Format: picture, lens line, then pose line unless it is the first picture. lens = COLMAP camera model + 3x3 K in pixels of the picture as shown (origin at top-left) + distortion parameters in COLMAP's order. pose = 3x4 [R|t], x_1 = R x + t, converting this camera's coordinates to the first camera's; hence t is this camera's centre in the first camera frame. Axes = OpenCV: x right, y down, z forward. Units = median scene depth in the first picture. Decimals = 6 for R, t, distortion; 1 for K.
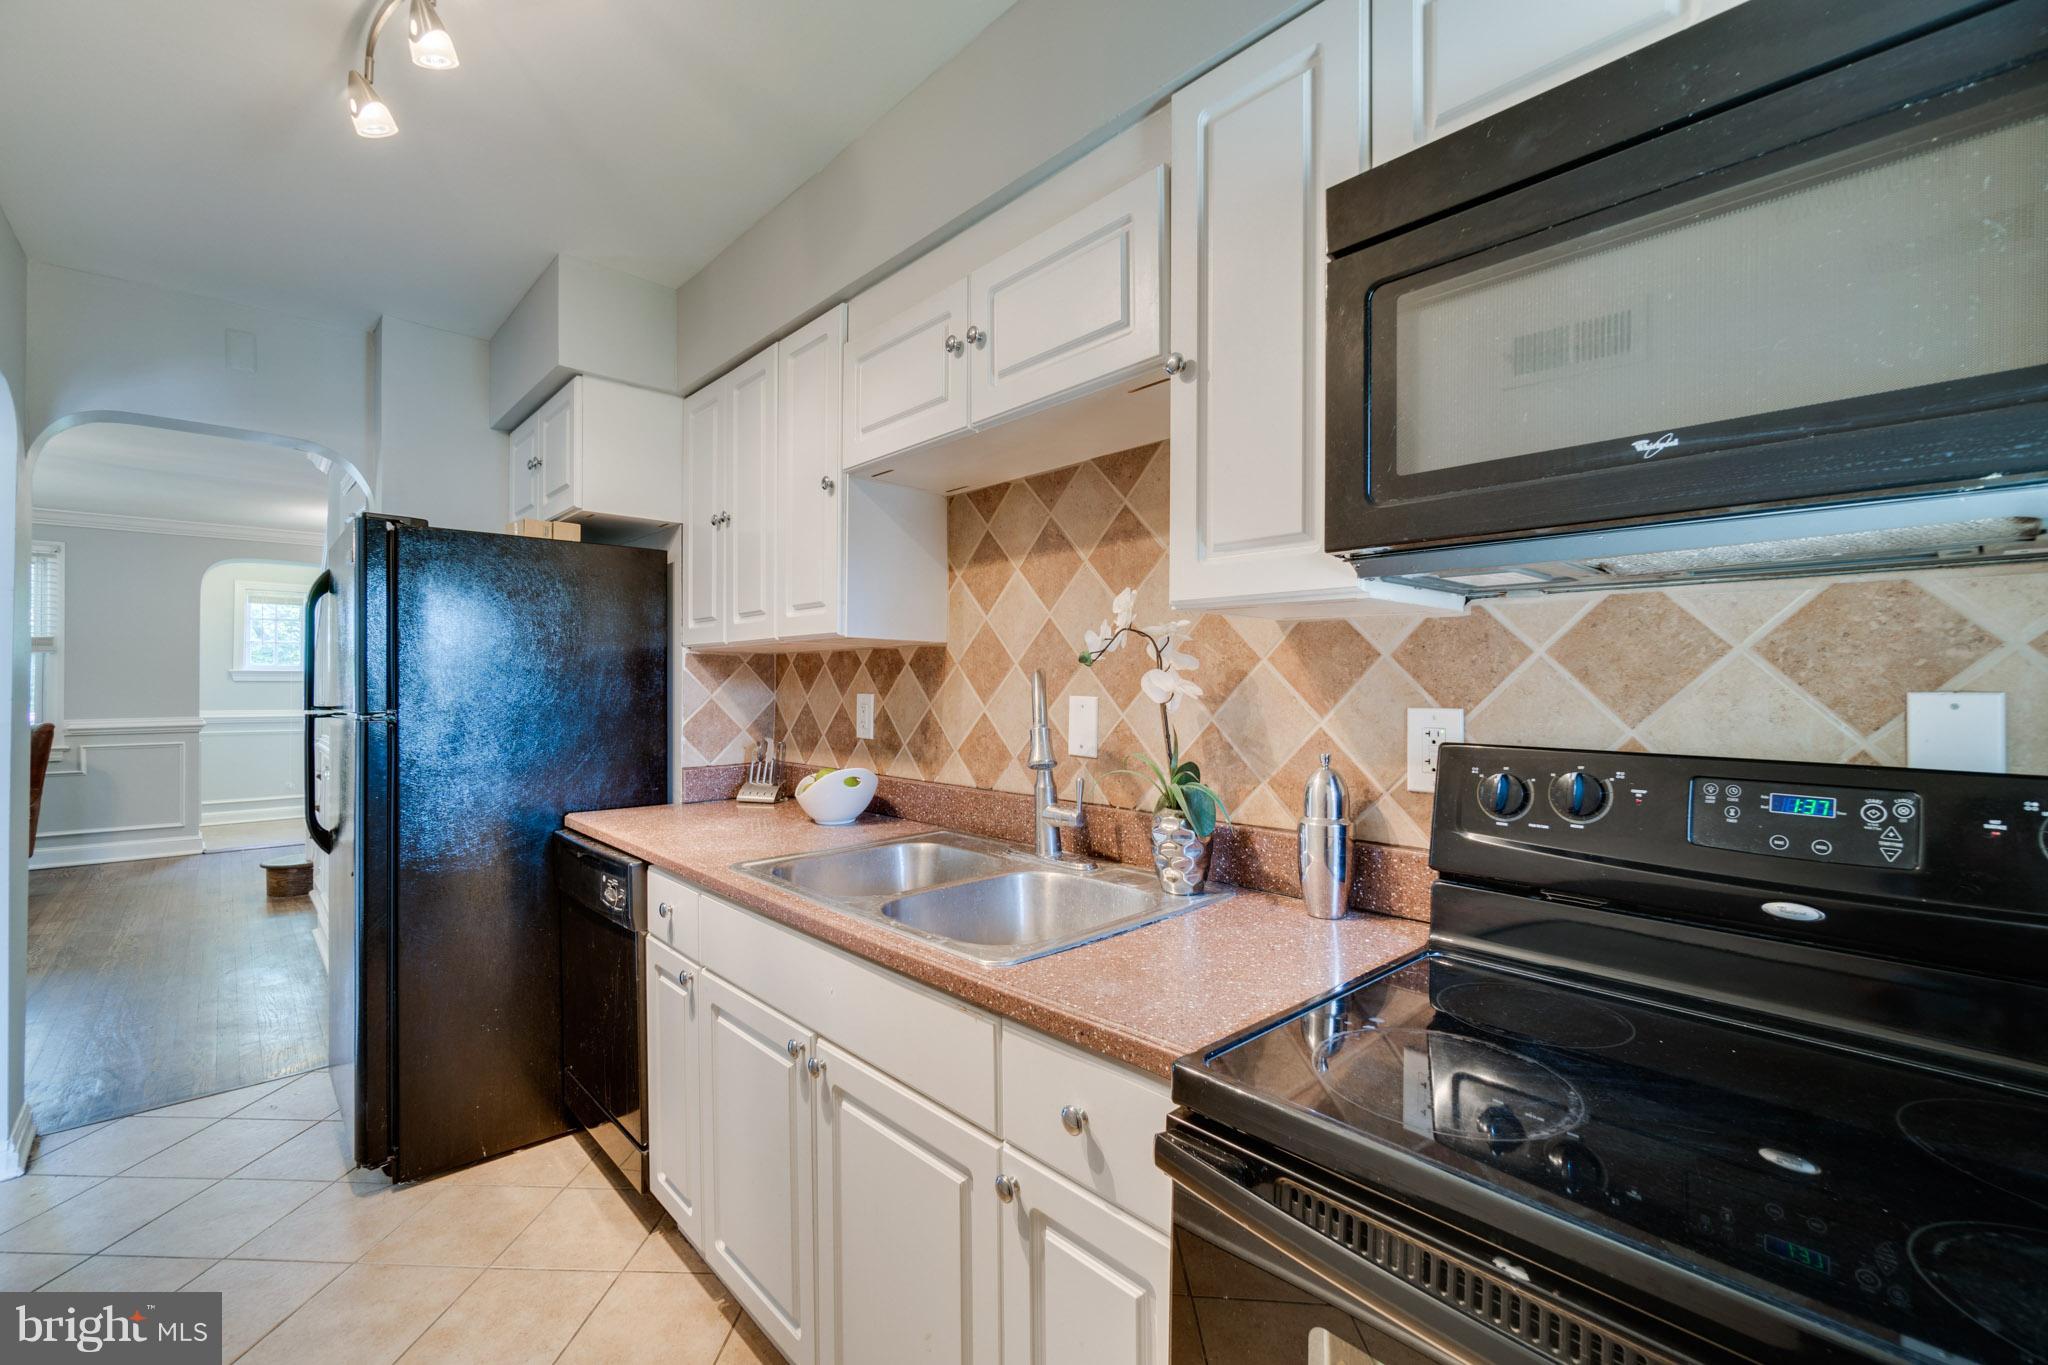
lens RADIAL K [[921.8, 0, 1016.2], [0, 921.8, 682.8], [0, 0, 1]] dist [0.014572, 0.000324]
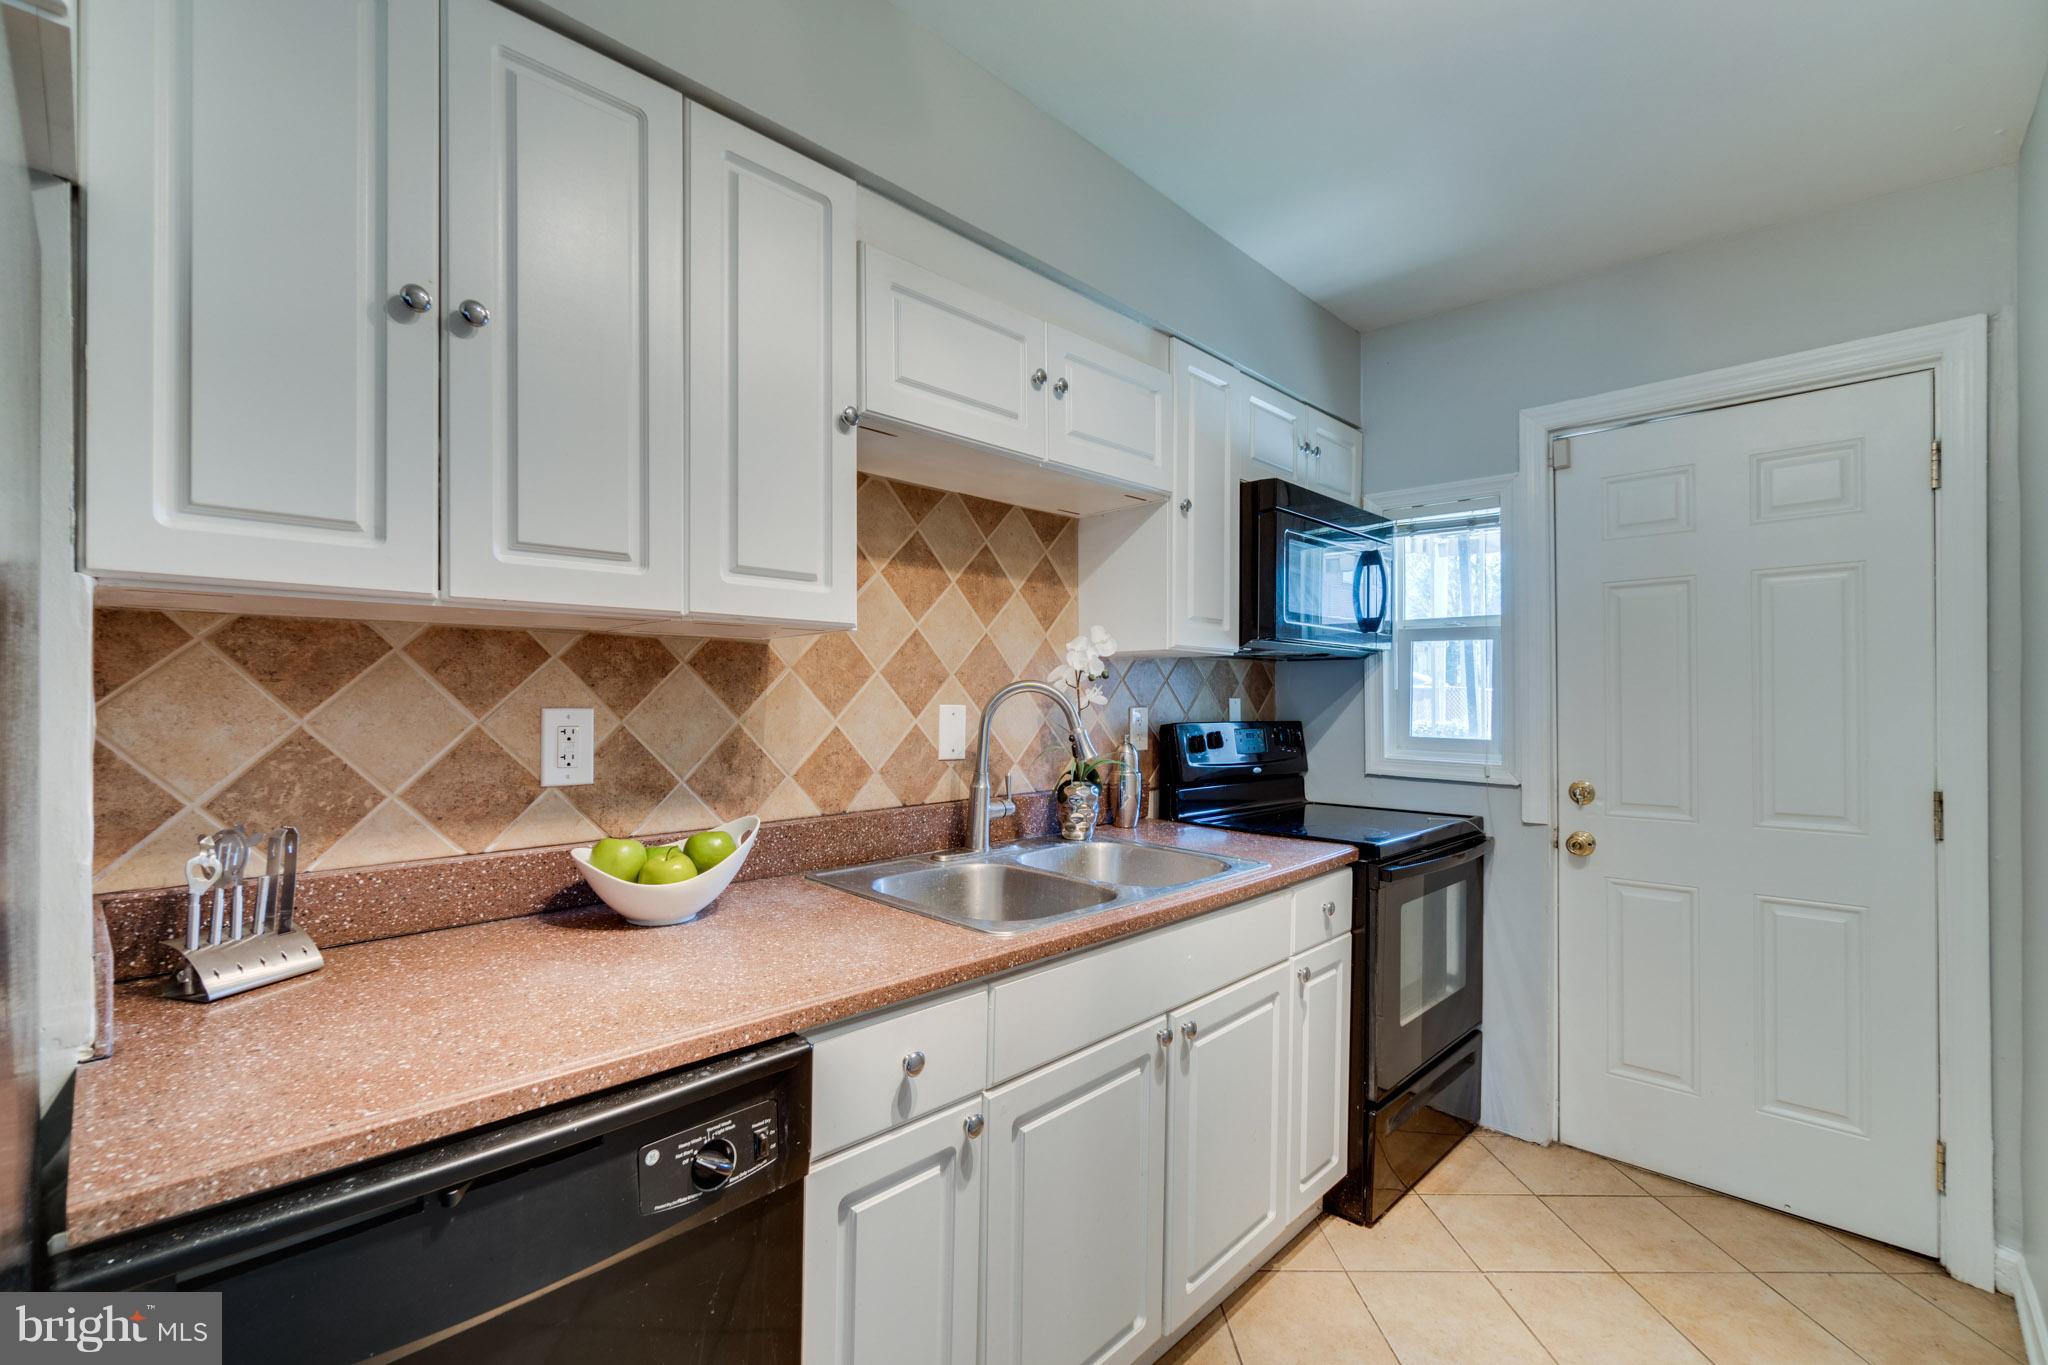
lens RADIAL K [[921.8, 0, 1017.7], [0, 921.8, 693.2], [0, 0, 1]] dist [0.014572, 0.000324]
pose [[-0.094827, 0.005145, 0.995480, -0.980317], [-0.000775, 0.999986, -0.005242, 0.006163], [-0.995493, -0.001268, -0.094821, 0.975878]]
